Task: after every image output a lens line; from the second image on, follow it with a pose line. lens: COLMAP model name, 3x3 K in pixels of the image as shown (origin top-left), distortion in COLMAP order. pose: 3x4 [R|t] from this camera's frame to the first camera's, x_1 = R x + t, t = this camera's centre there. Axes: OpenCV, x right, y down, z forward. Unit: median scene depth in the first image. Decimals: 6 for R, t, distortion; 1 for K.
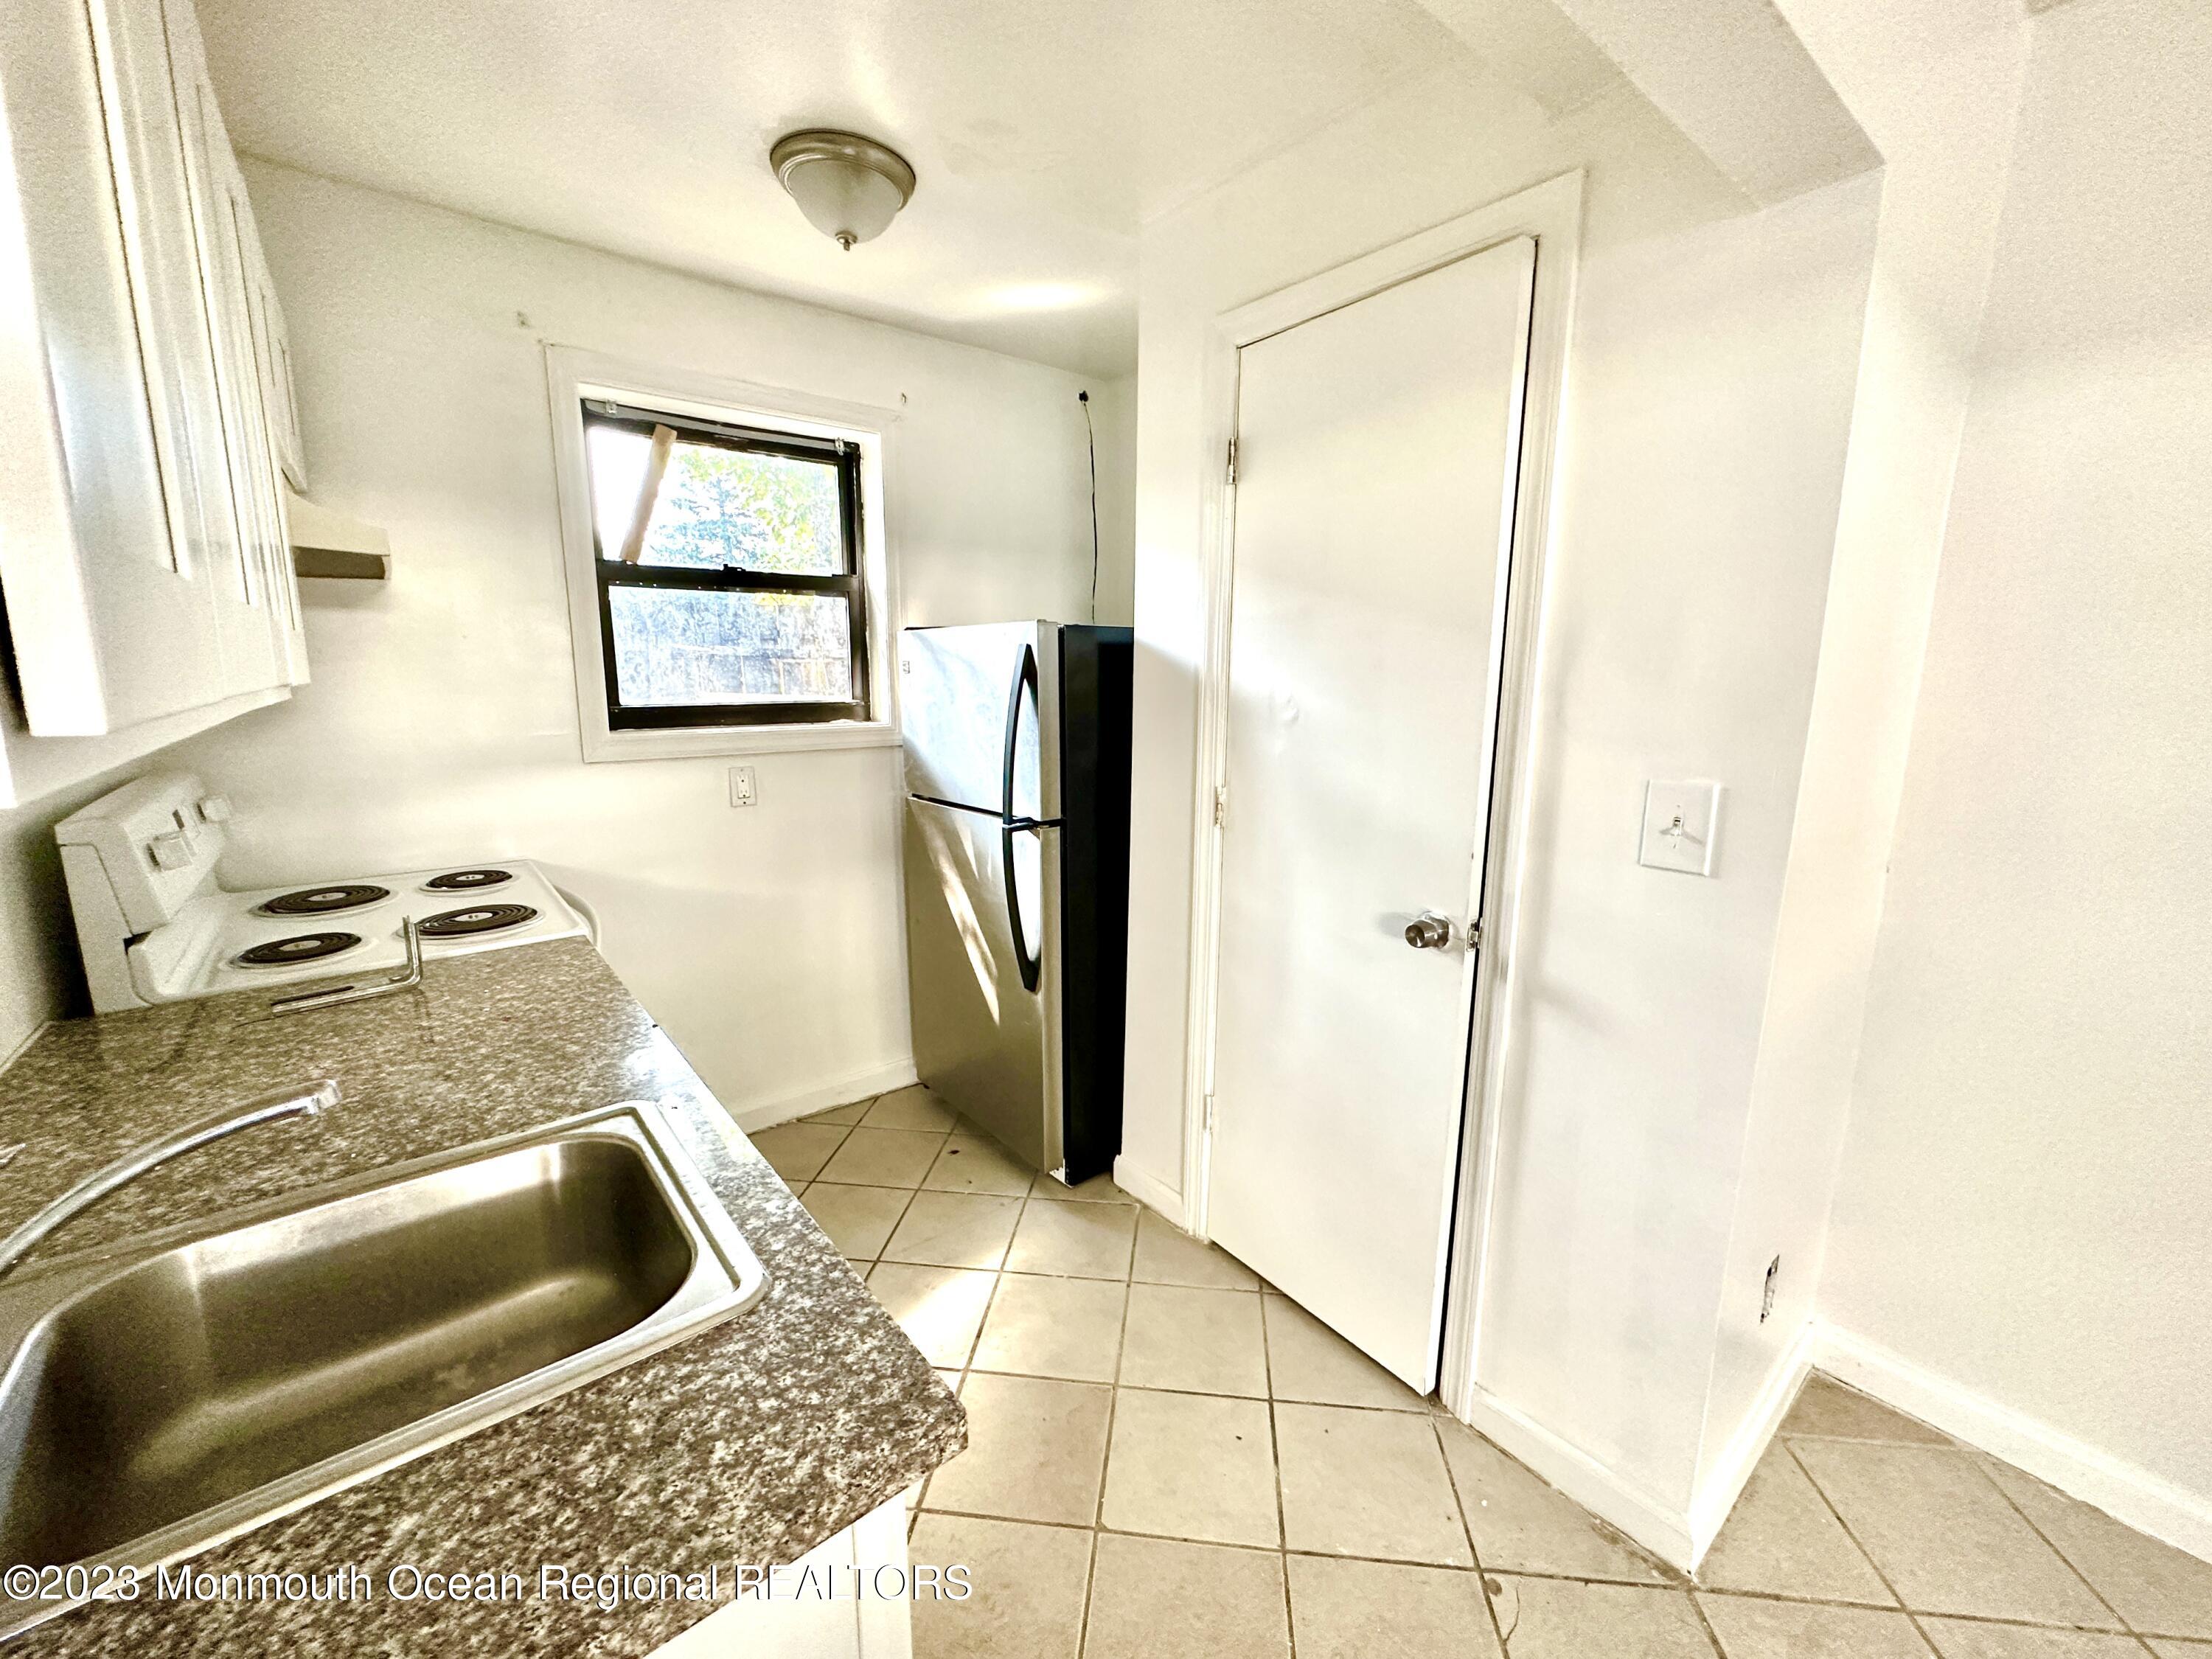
lens RADIAL K [[878.9, 0, 1105.1], [0, 878.9, 827.0], [0, 0, 1]] dist [-0.002566, -0.000284]
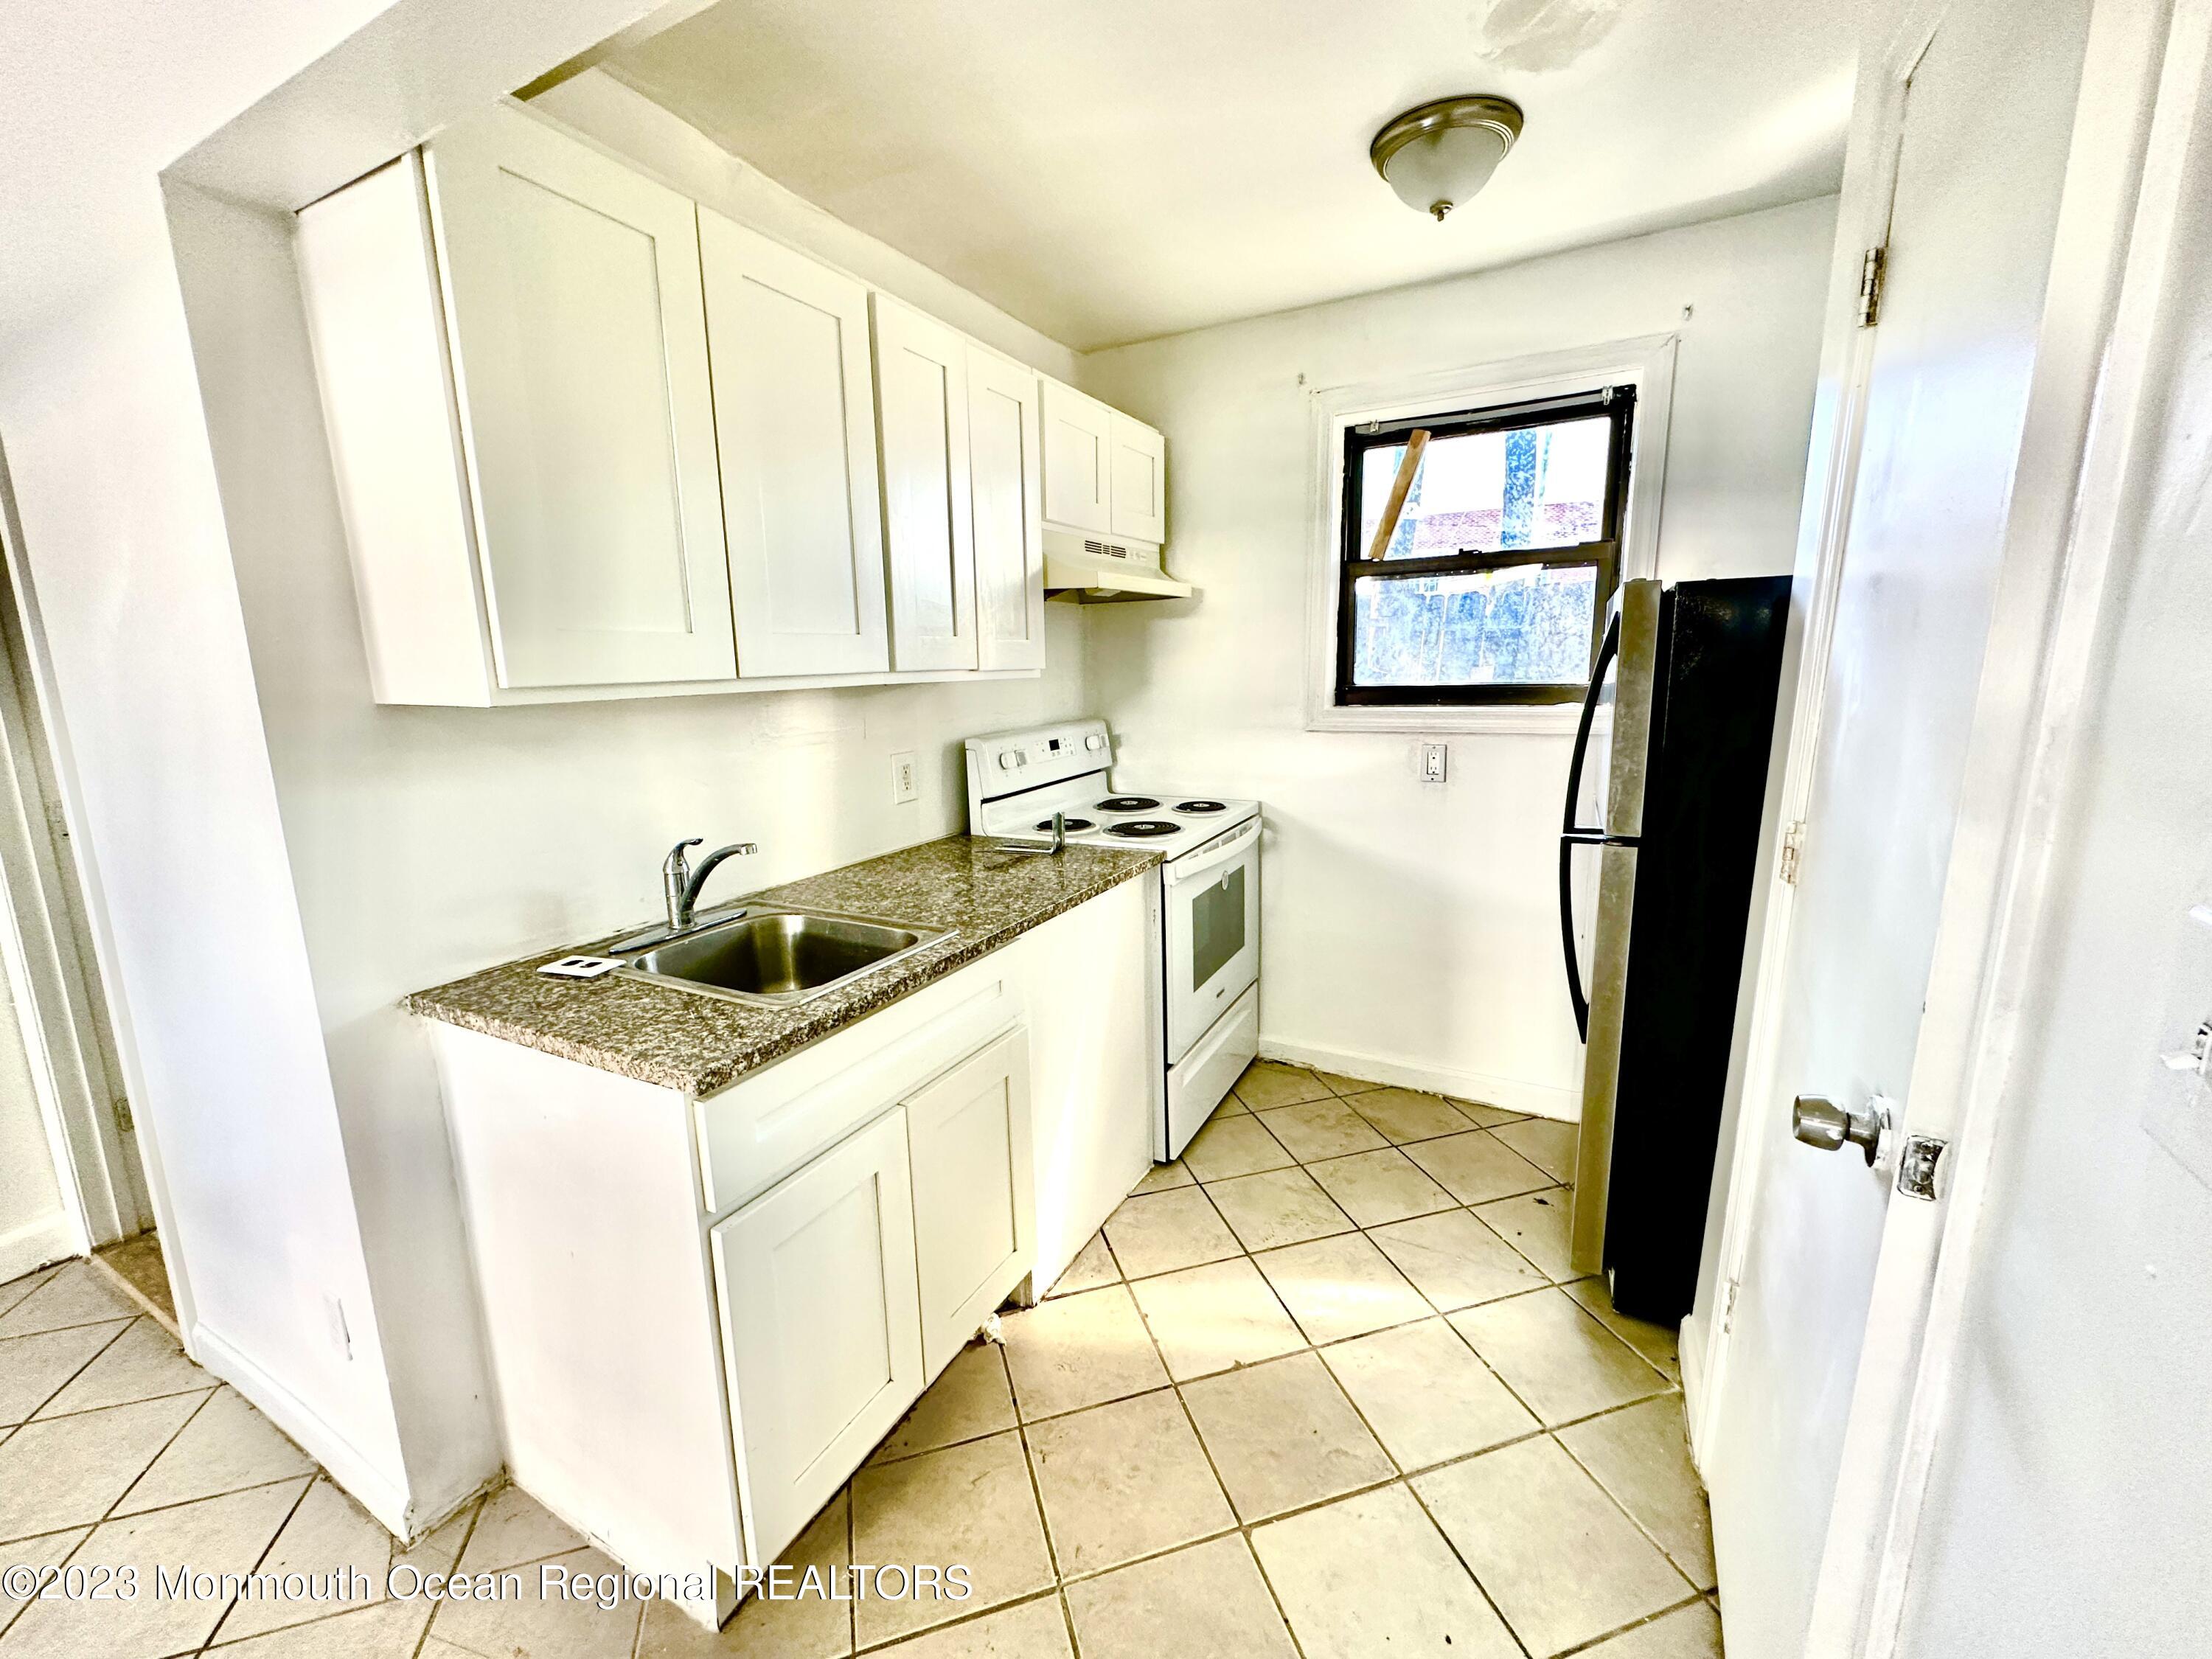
lens RADIAL K [[878.9, 0, 1105.1], [0, 878.9, 827.0], [0, 0, 1]] dist [-0.002566, -0.000284]
pose [[0.396390, 0.154912, -0.904918, 0.445649], [-0.135040, 0.984779, 0.109430, -0.037984], [0.908096, 0.078823, 0.411276, 0.252008]]
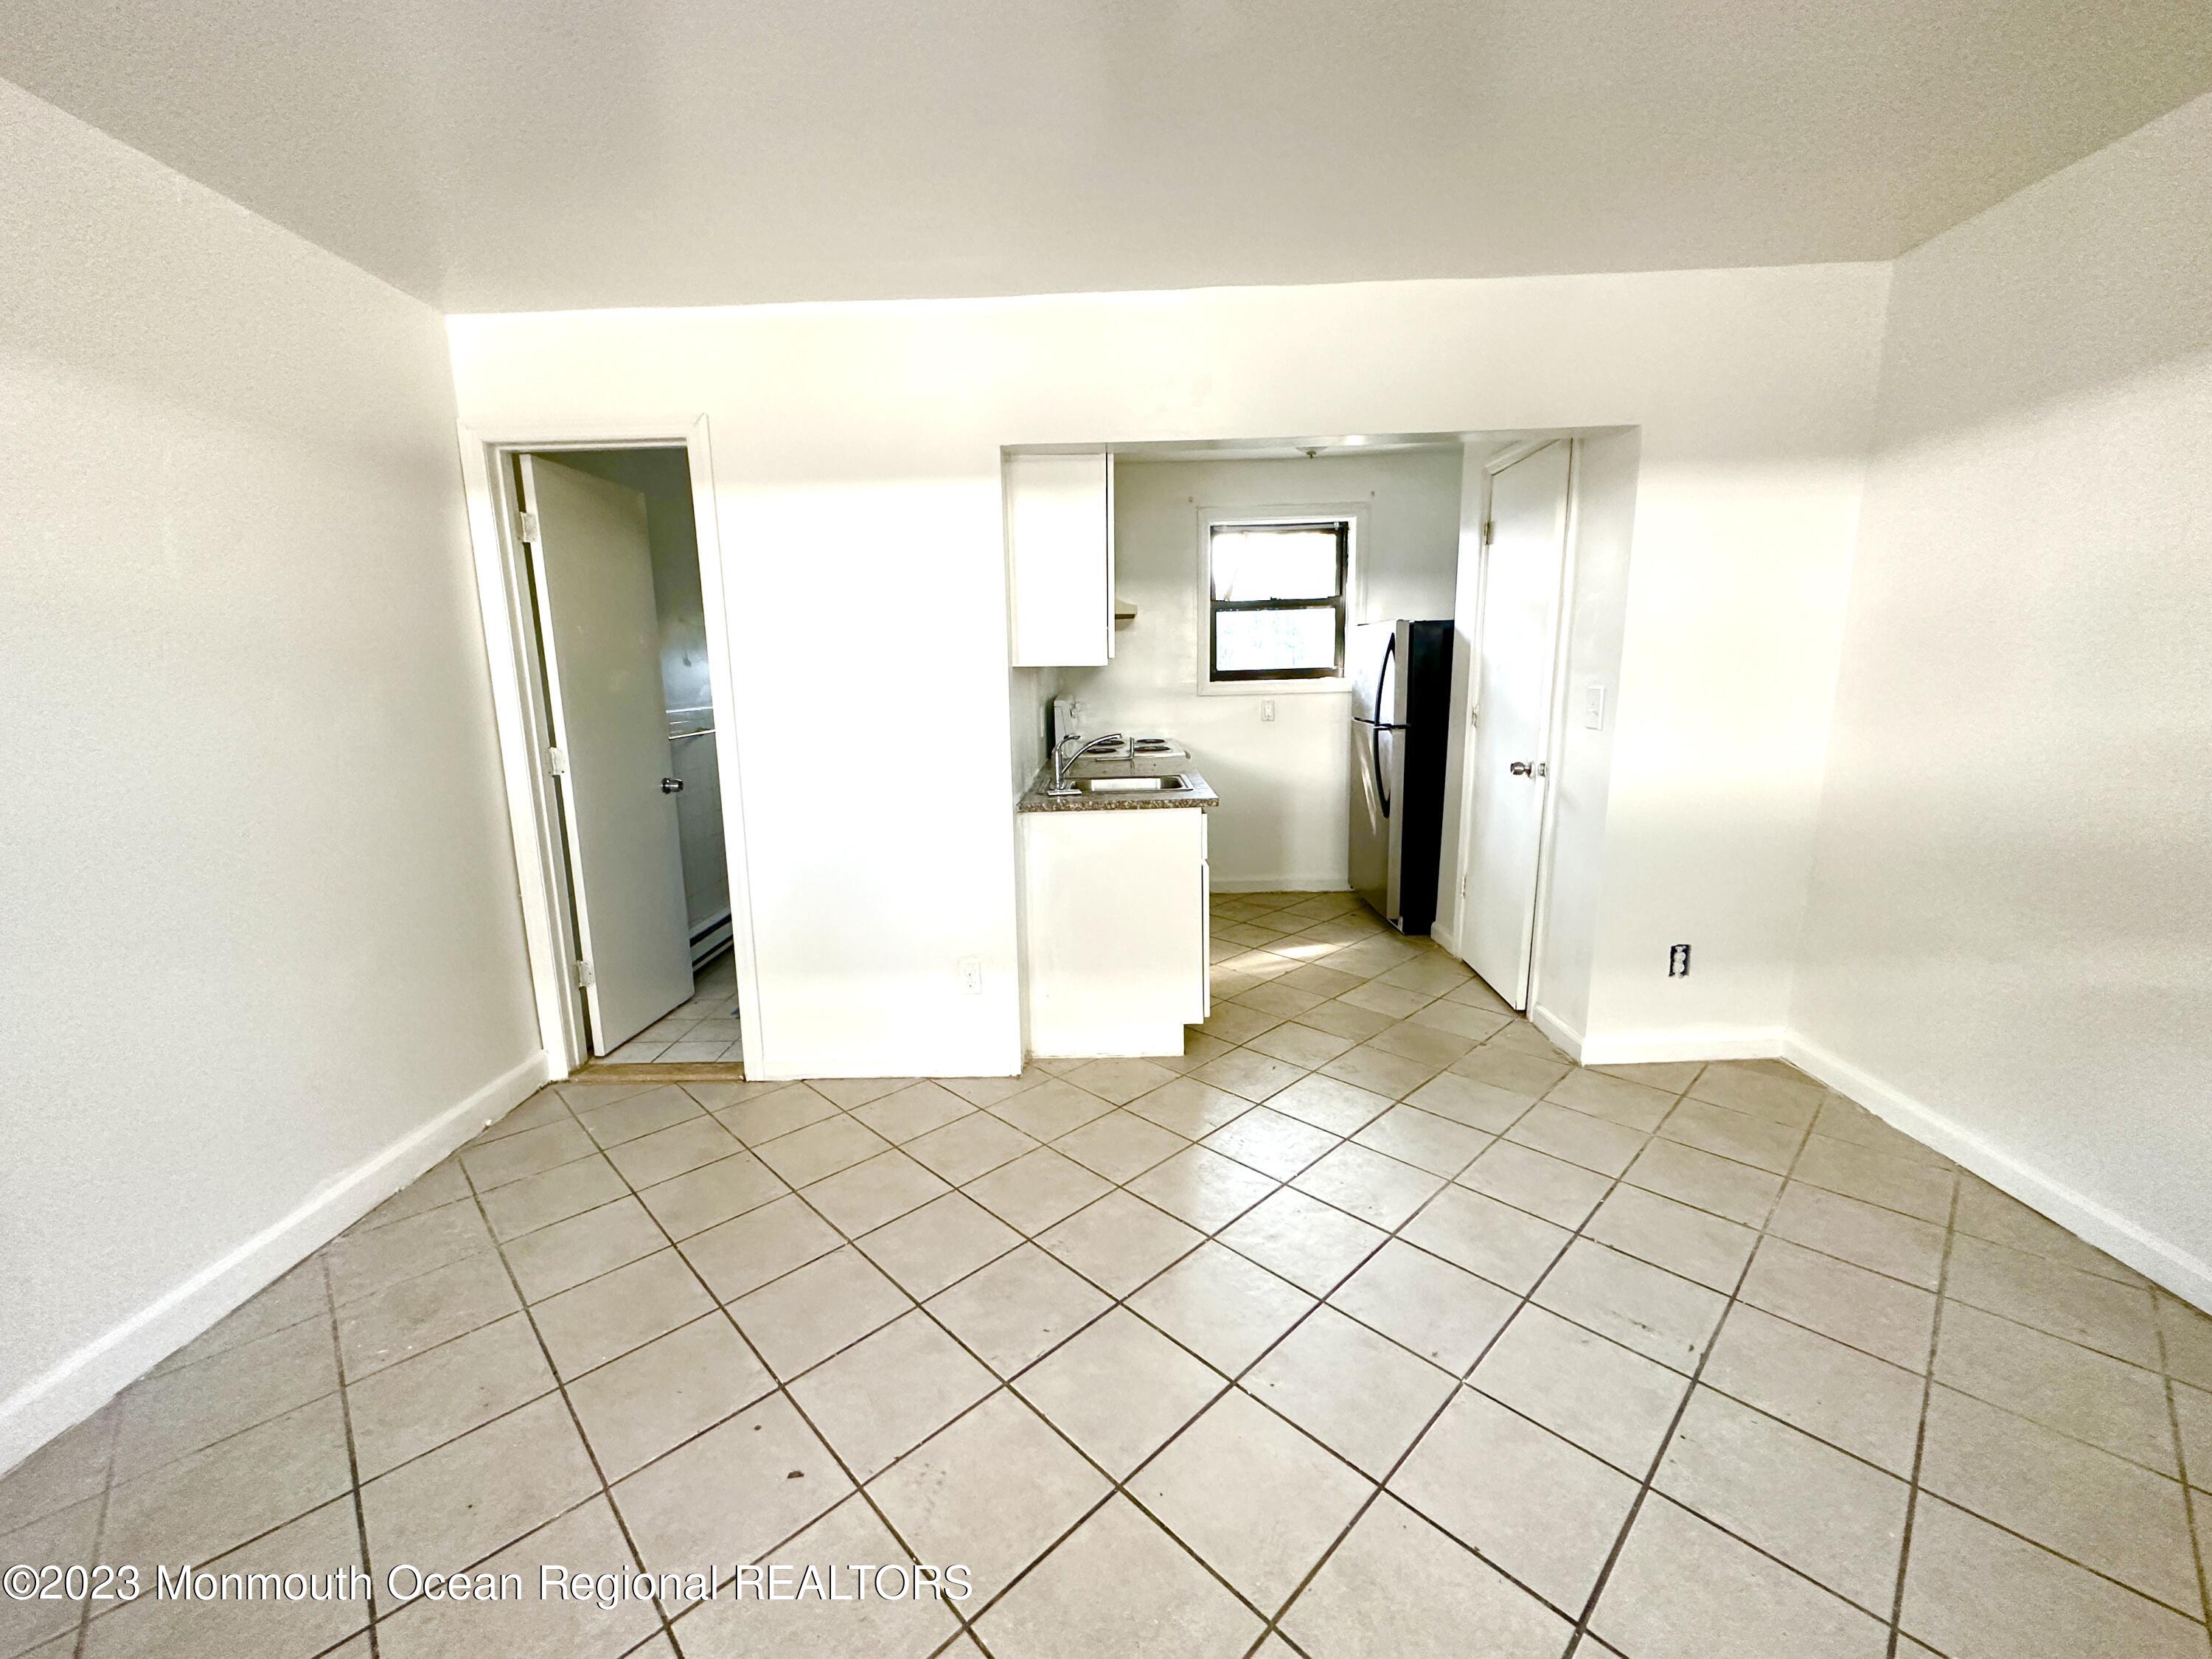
lens RADIAL K [[878.9, 0, 1105.1], [0, 878.9, 827.0], [0, 0, 1]] dist [-0.002566, -0.000284]
pose [[0.770999, 0.096189, -0.629530, 0.640552], [-0.083346, 0.995266, 0.049997, 0.163243], [0.631359, 0.013921, 0.775366, -0.840778]]
